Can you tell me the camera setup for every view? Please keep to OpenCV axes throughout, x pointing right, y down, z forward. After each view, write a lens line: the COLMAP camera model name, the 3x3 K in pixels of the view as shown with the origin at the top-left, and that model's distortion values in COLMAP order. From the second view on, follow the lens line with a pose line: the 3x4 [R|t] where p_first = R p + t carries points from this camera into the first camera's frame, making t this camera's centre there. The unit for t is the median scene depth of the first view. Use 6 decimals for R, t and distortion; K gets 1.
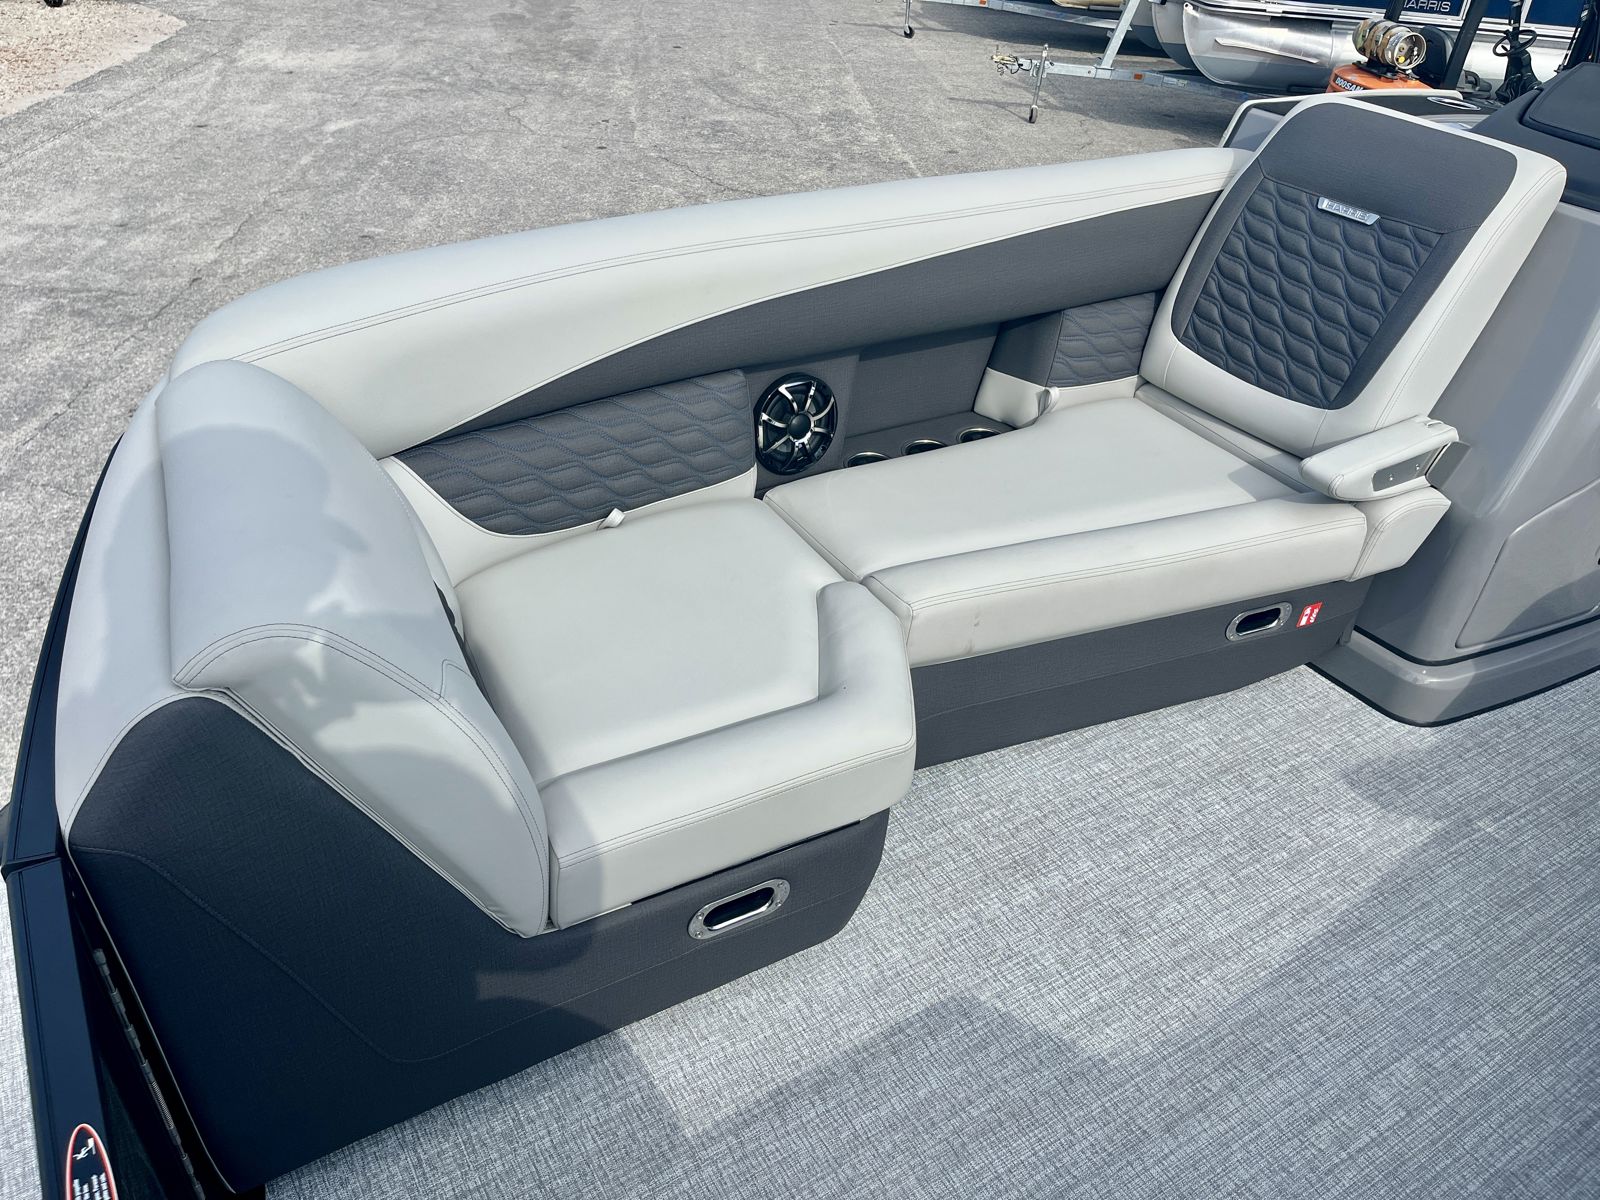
lens RADIAL K [[1205.2, 0, 816.9], [0, 1205.2, 594.5], [0, 0, 1]] dist [0.076467, -0.121135]
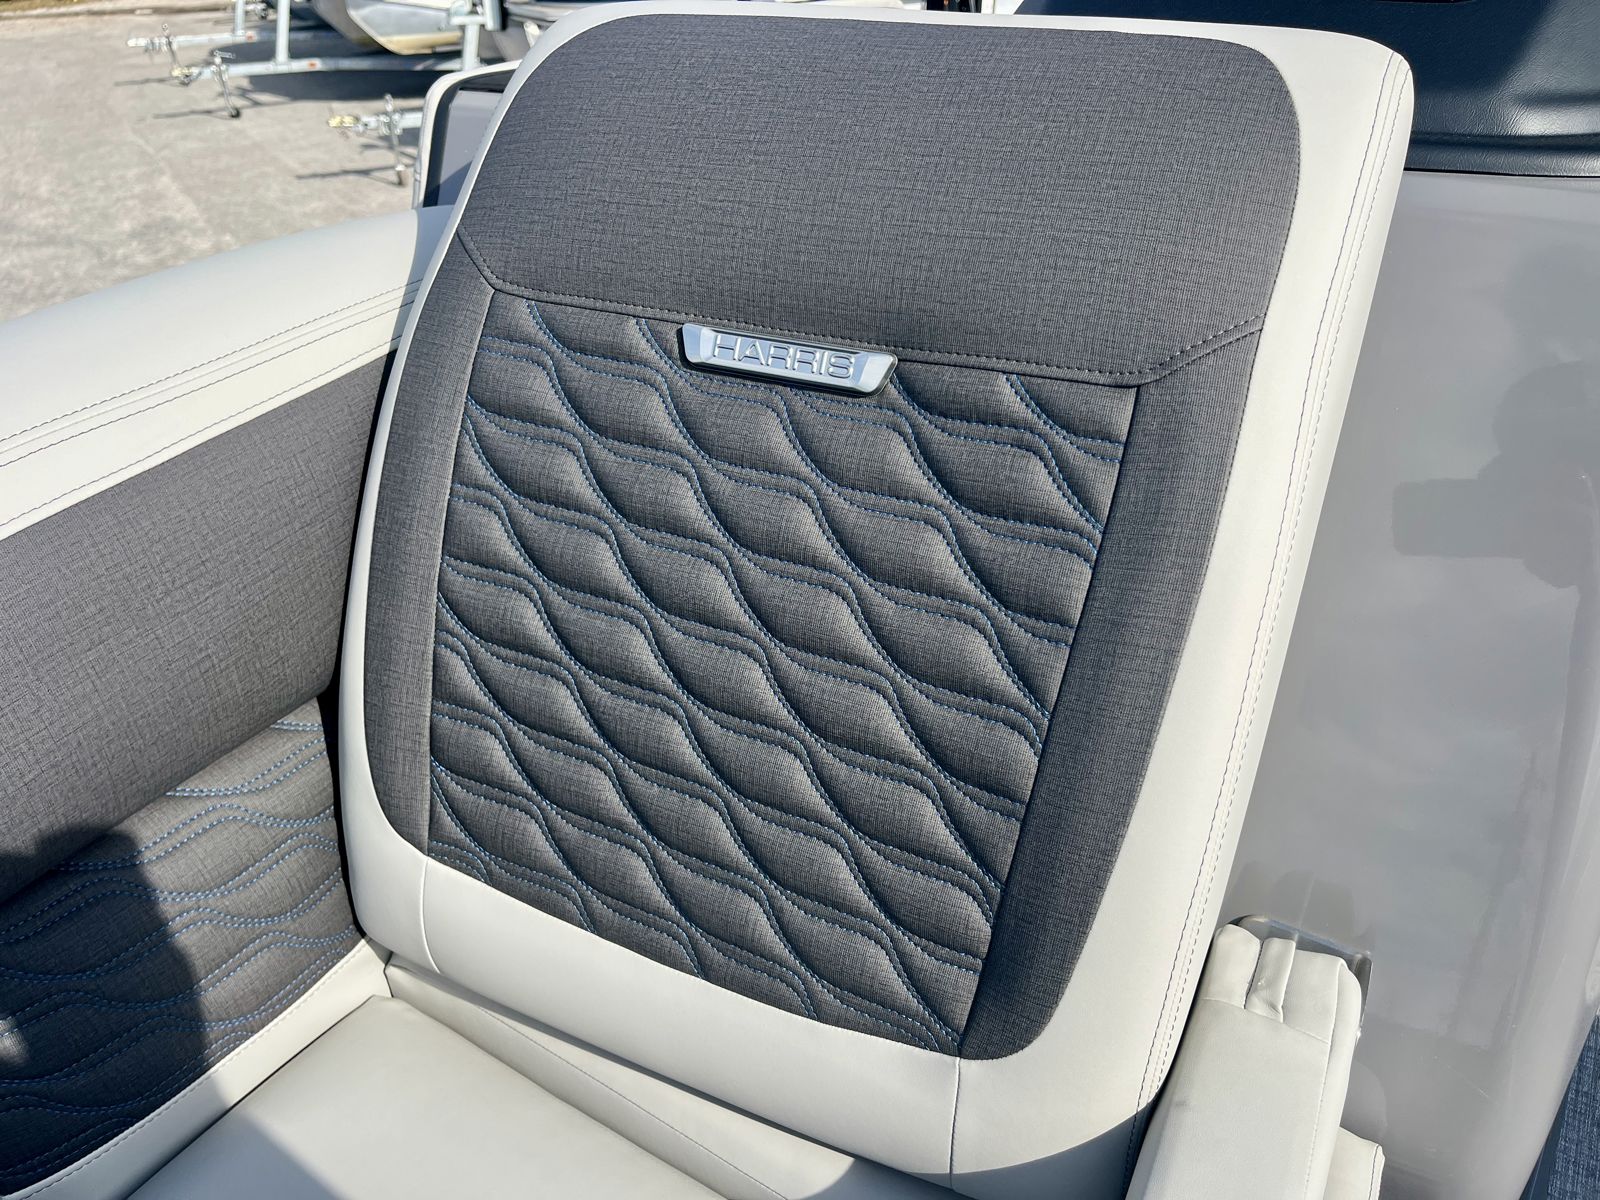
lens RADIAL K [[1205.2, 0, 816.9], [0, 1205.2, 594.5], [0, 0, 1]] dist [0.076467, -0.121135]
pose [[0.887294, -0.318233, 0.333823, 0.306065], [0.328290, 0.944177, 0.027495, -0.247864], [-0.323937, 0.085195, 0.942235, 0.682850]]
